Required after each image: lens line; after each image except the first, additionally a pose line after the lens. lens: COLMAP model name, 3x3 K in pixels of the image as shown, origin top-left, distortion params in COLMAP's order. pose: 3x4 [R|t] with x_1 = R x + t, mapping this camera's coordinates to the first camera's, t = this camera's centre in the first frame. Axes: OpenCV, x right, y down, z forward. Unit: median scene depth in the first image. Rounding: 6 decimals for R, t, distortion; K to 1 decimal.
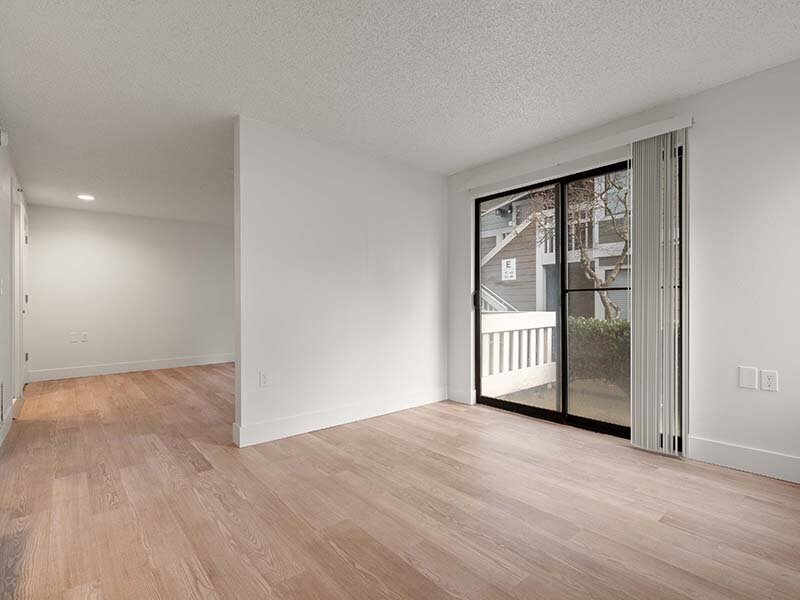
lens RADIAL K [[412.2, 0, 401.2], [0, 412.2, 296.9], [0, 0, 1]] dist [0.000856, 0.000423]
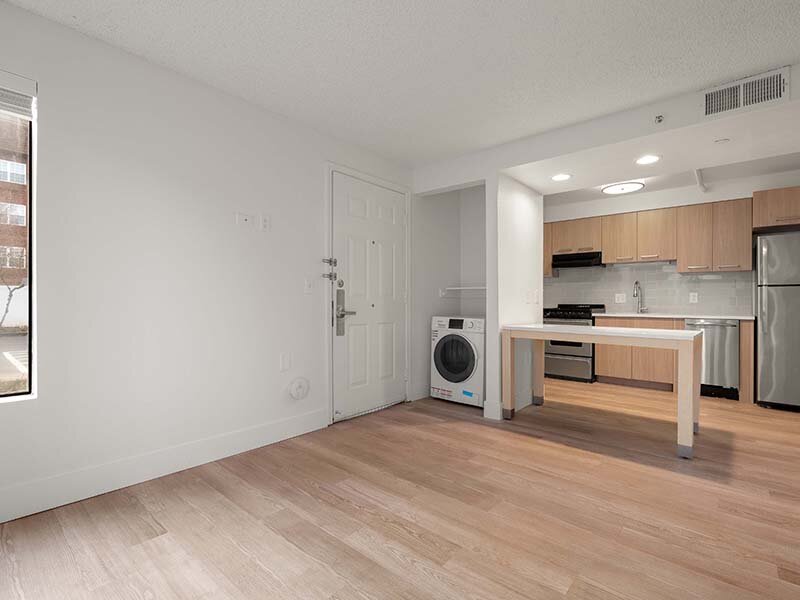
lens RADIAL K [[393.7, 0, 399.8], [0, 393.7, 303.3], [0, 0, 1]] dist [-0.009236, -0.000366]
pose [[-0.990527, -0.001653, -0.137308, 0.213852], [-0.000259, 0.999948, -0.010169, 0.030083], [0.137318, -0.010037, -0.990476, 1.882864]]
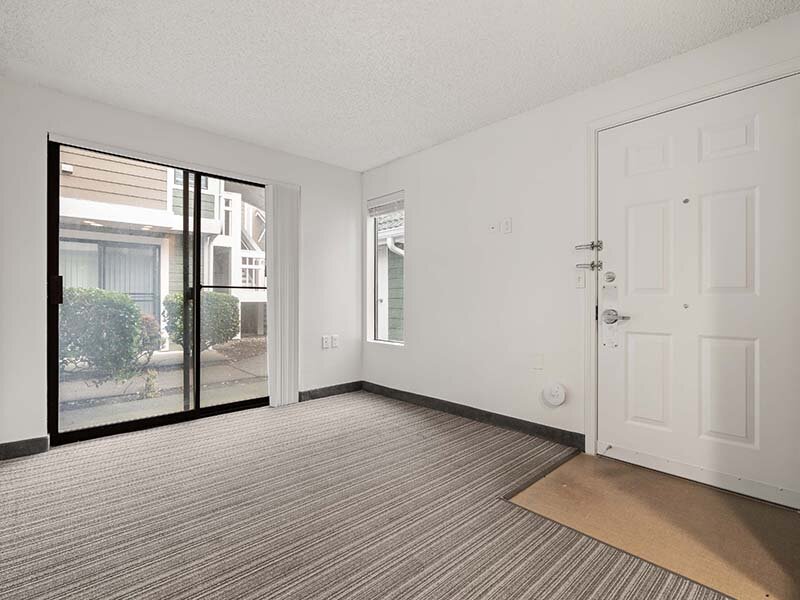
lens RADIAL K [[394.7, 0, 396.5], [0, 394.7, 300.5], [0, 0, 1]] dist [-0.007988, -0.000590]
pose [[-0.017319, -0.001592, 0.999849, -0.973263], [-0.010953, 0.999939, 0.001402, 0.019293], [-0.999790, -0.010927, -0.017335, 0.909406]]
